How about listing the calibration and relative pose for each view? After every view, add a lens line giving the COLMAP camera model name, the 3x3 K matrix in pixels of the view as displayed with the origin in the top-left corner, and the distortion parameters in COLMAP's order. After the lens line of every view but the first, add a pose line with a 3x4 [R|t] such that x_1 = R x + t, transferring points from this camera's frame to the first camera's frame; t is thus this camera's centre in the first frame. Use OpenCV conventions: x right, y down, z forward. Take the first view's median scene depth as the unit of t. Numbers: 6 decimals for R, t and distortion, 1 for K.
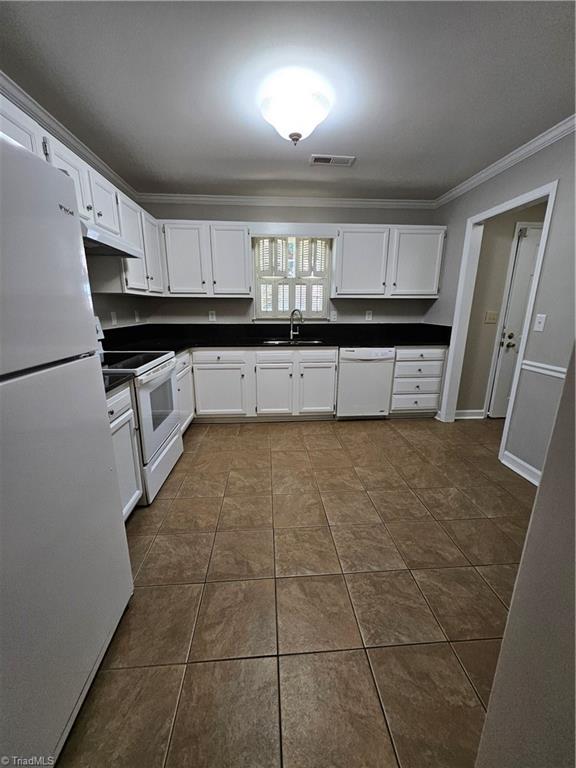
lens RADIAL K [[302.3, 0, 287.6], [0, 302.3, 381.6], [0, 0, 1]] dist [0.001753, 0.001400]
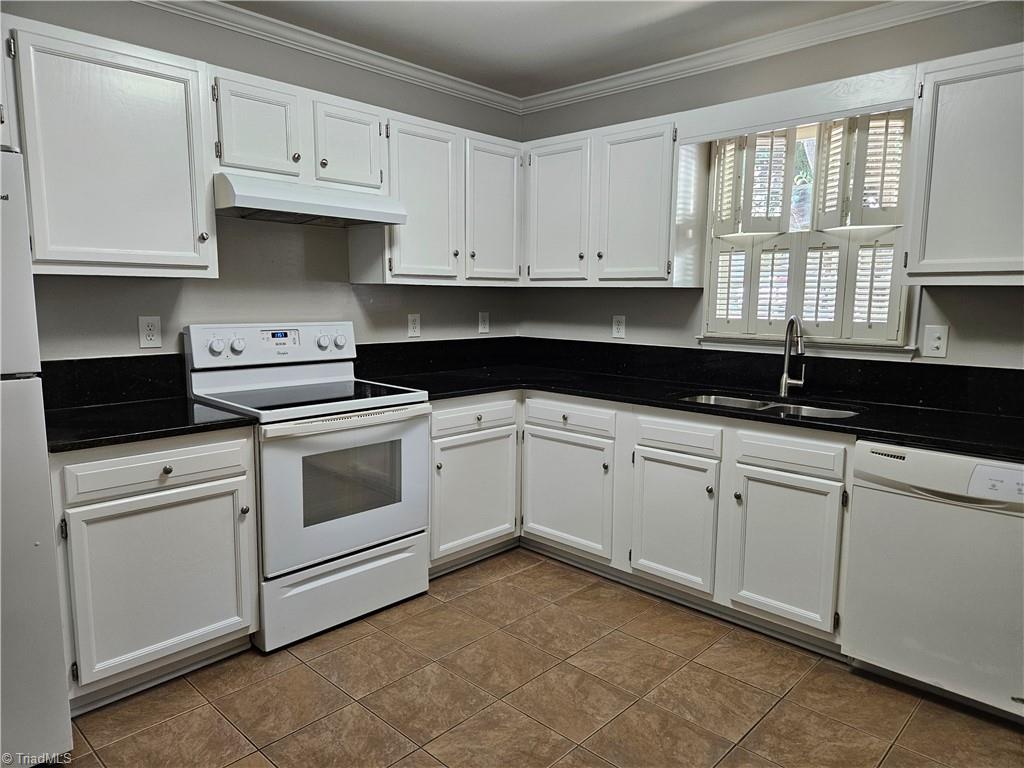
lens RADIAL K [[684.2, 0, 515.4], [0, 684.2, 388.3], [0, 0, 1]] dist [0.064133, -0.042132]
pose [[0.674819, 0.105035, -0.730470, 0.462503], [-0.184441, 0.982412, -0.029127, -0.077369], [0.714563, 0.154384, 0.682323, 0.232675]]
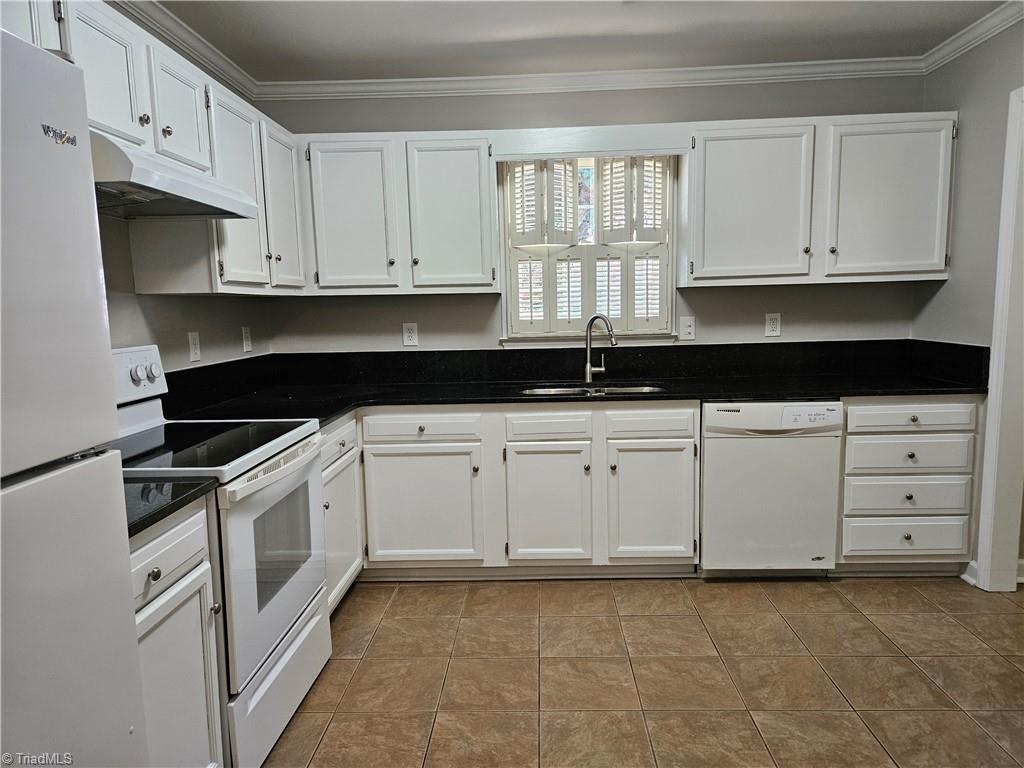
lens RADIAL K [[684.2, 0, 518.2], [0, 684.2, 387.2], [0, 0, 1]] dist [0.064133, -0.042132]
pose [[0.994680, -0.013386, -0.102138, 0.014231], [0.001163, 0.992918, -0.118800, -0.020589], [0.103004, 0.118049, 0.987651, 0.025584]]
